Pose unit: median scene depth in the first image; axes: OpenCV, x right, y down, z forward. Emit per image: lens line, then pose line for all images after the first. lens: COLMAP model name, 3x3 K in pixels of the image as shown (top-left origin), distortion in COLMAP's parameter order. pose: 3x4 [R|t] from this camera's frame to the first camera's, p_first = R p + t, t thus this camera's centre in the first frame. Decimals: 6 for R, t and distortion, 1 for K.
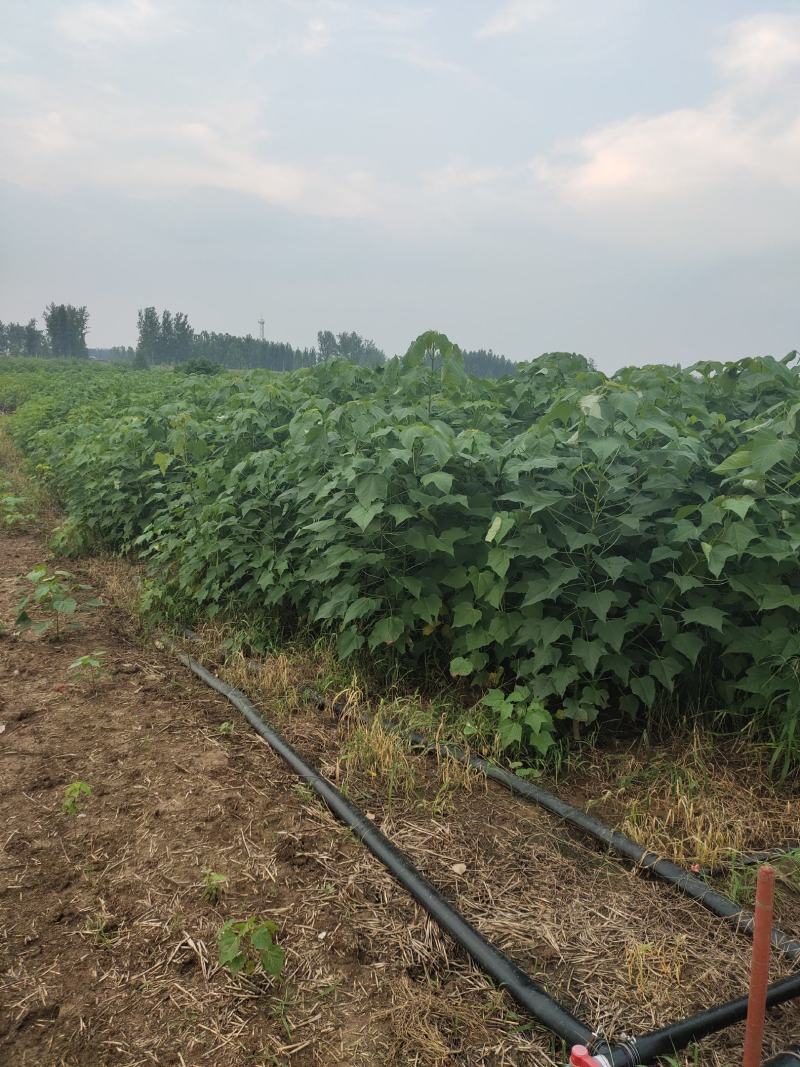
lens RADIAL K [[787.9, 0, 400.0], [0, 787.9, 533.5], [0, 0, 1]] dist [0.053820, -0.068234]
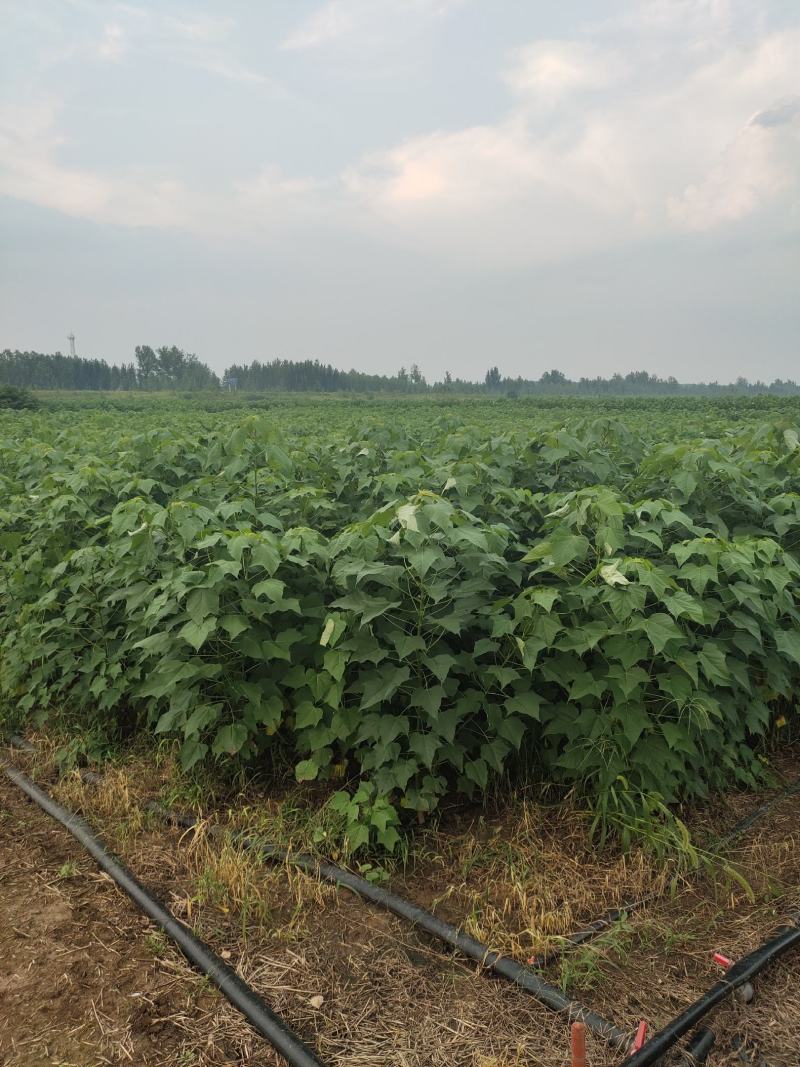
lens RADIAL K [[790.0, 0, 396.2], [0, 790.0, 533.8], [0, 0, 1]] dist [0.038345, -0.032238]
pose [[0.977642, -0.079007, 0.194870, 0.016349], [0.081185, 0.996694, -0.003201, -0.133507], [-0.193973, 0.018950, 0.980824, -0.039916]]
